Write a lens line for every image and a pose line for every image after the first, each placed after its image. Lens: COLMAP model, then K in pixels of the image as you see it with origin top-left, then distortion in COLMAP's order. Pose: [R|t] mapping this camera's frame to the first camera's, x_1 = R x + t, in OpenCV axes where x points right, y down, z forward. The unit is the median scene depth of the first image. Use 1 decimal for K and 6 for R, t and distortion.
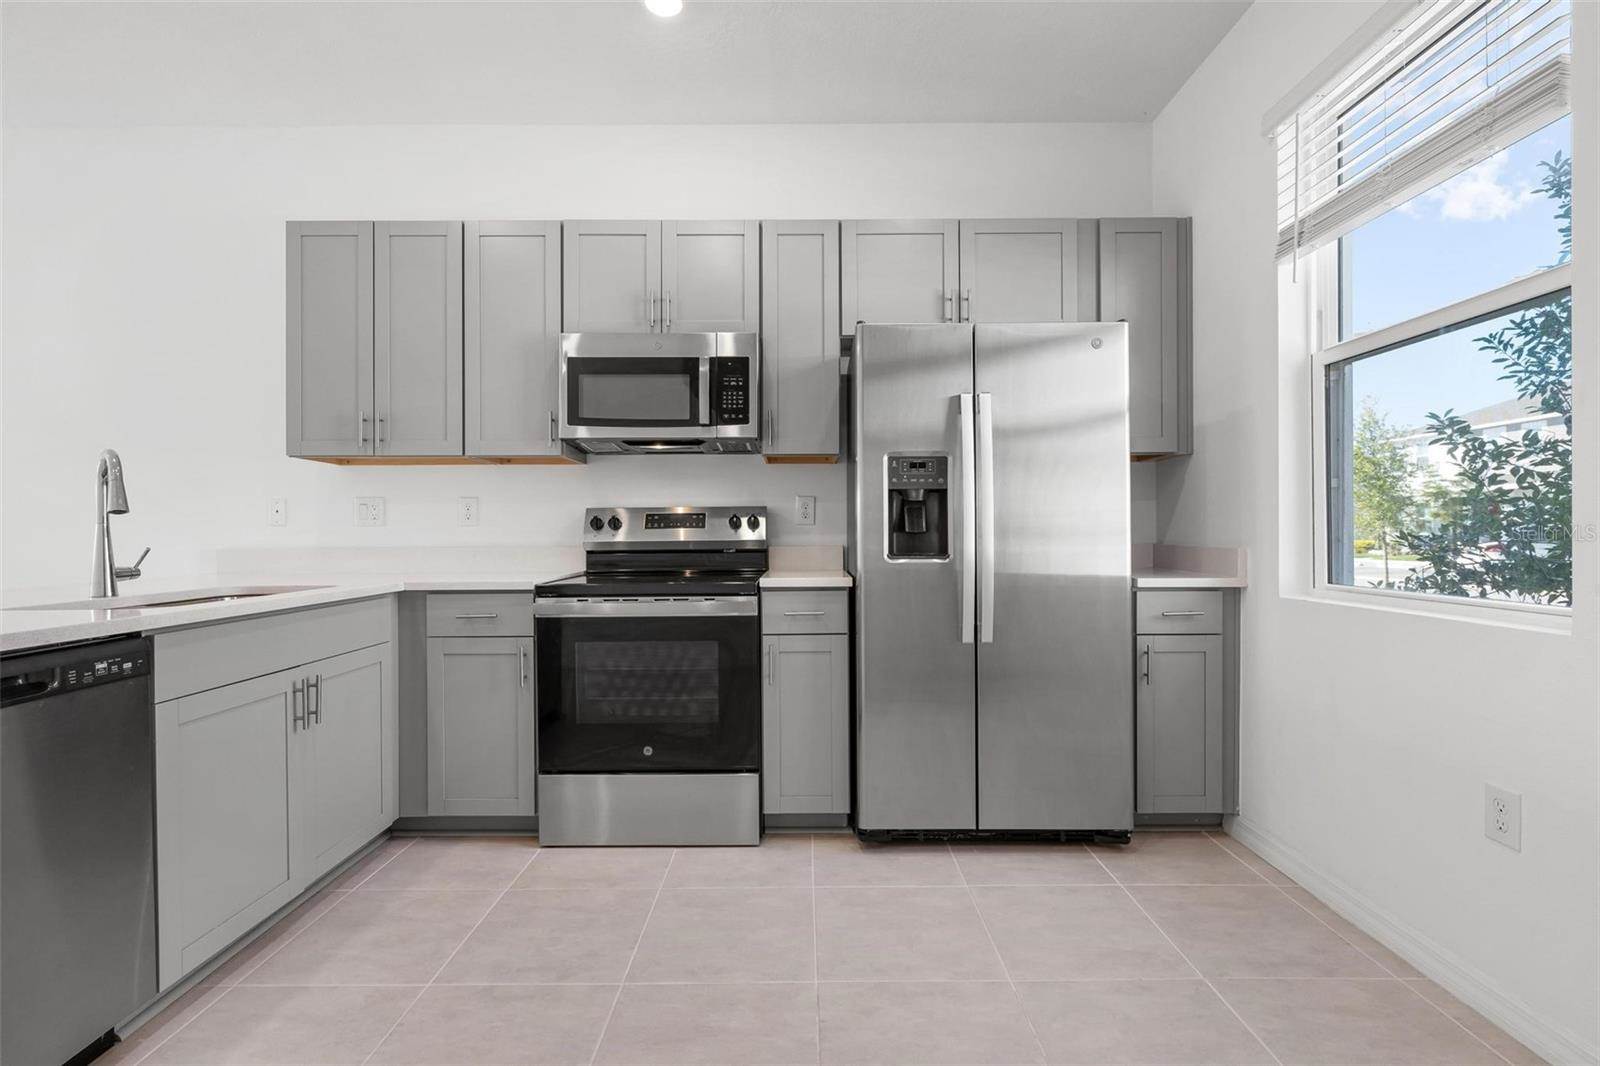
lens RADIAL K [[734.5, 0, 805.3], [0, 734.5, 534.8], [0, 0, 1]] dist [-0.001057, -0.002796]
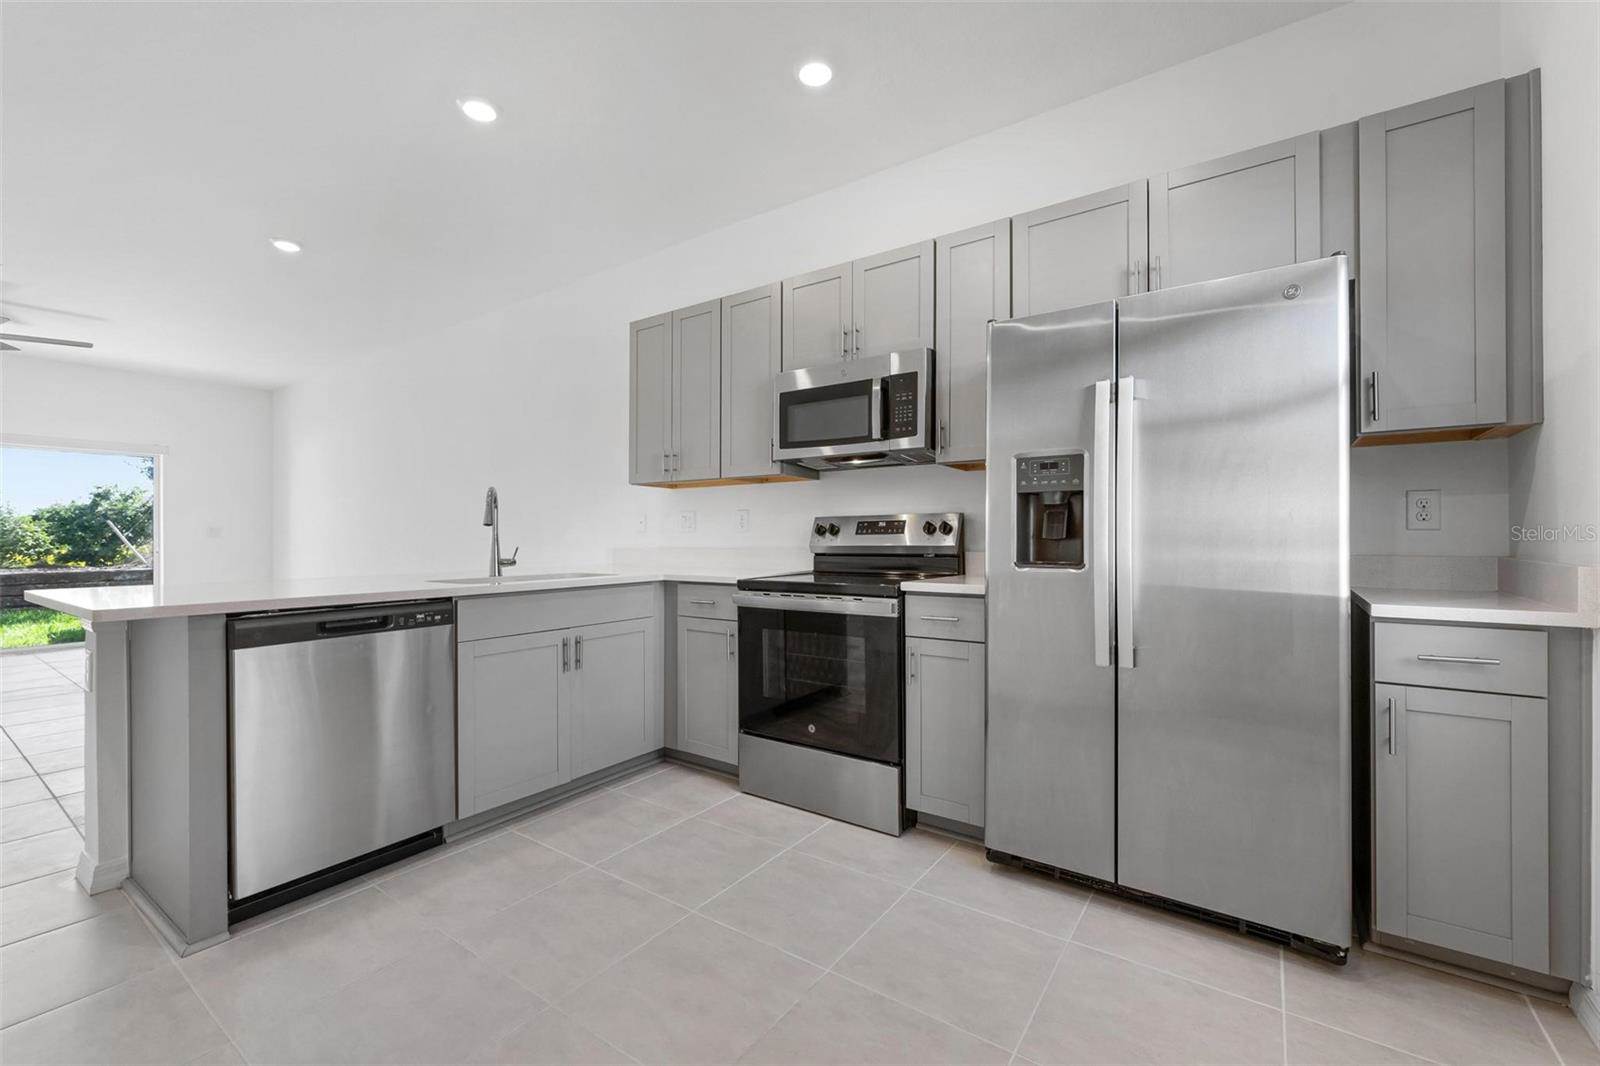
lens RADIAL K [[659.1, 0, 801.0], [0, 659.1, 535.9], [0, 0, 1]] dist [-0.003315, 0.001041]
pose [[0.819079, 0.001694, -0.573679, 0.361255], [-0.004284, 0.999986, -0.003164, -0.003346], [0.573665, 0.005049, 0.819074, 0.145879]]
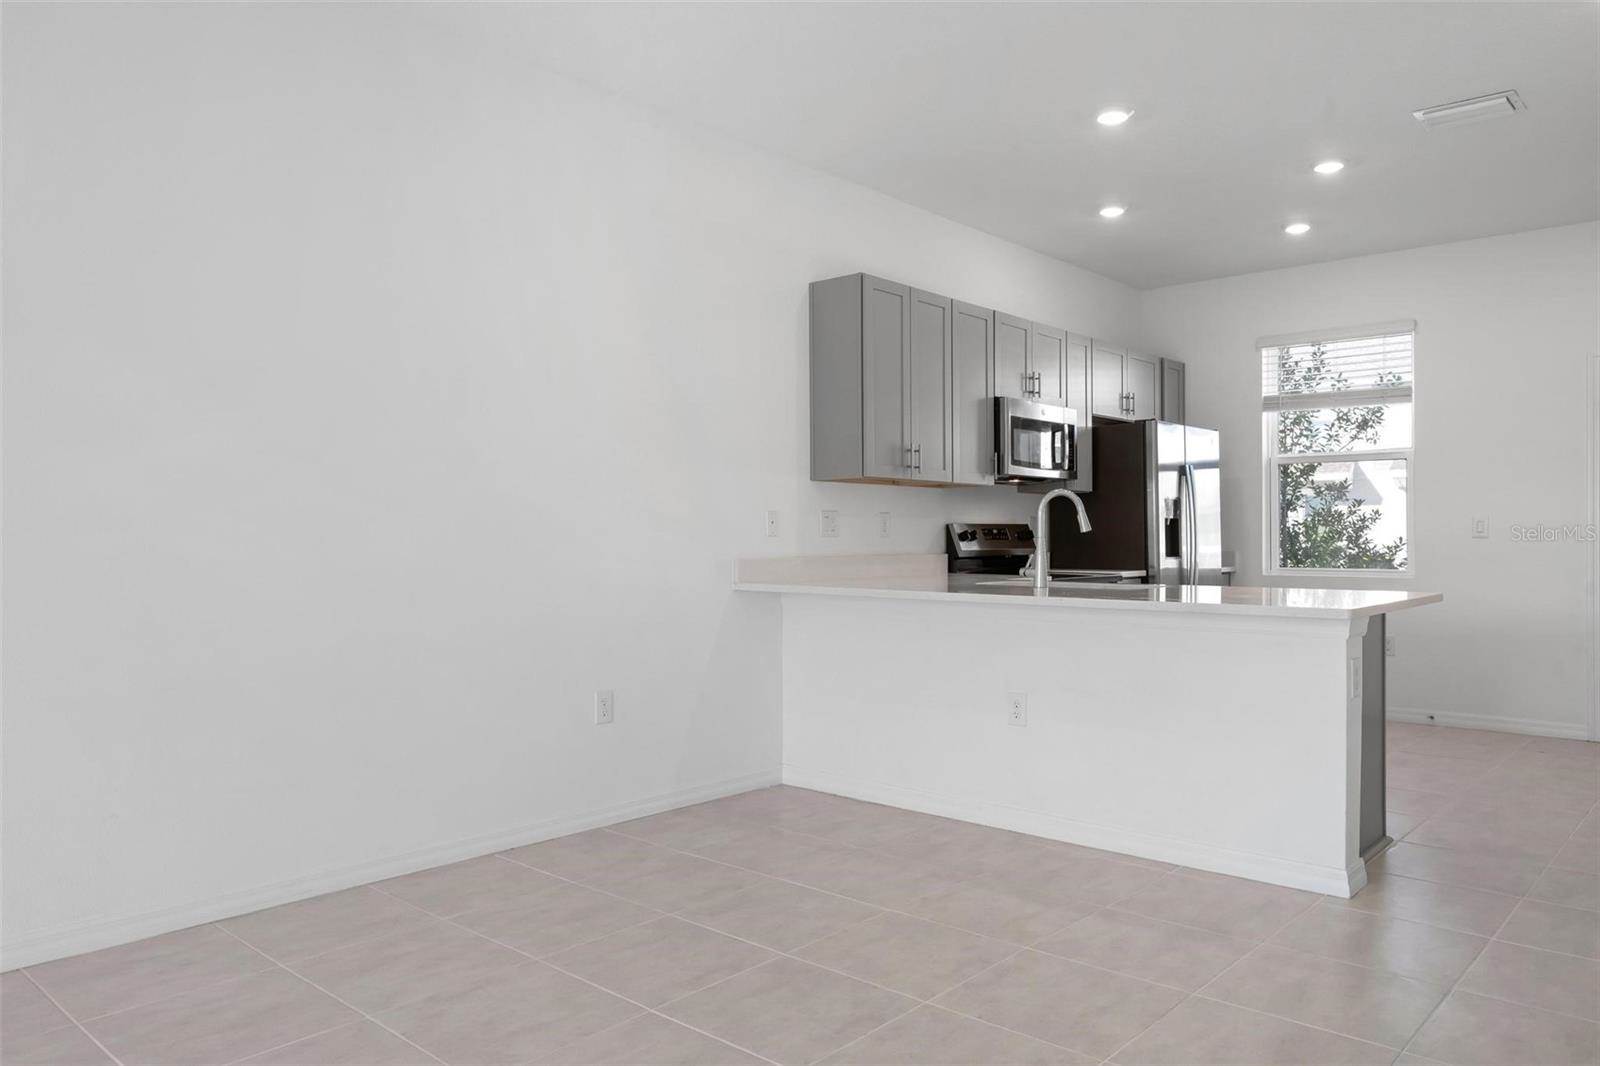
lens RADIAL K [[1130.6, 0, 806.0], [0, 1130.6, 529.5], [0, 0, 1]] dist [-0.000009, 0.002607]
pose [[0.658751, 0.009024, 0.752307, -2.385449], [0.000802, 0.999919, -0.012697, -0.002544], [-0.752361, 0.008968, 0.658690, -0.112427]]
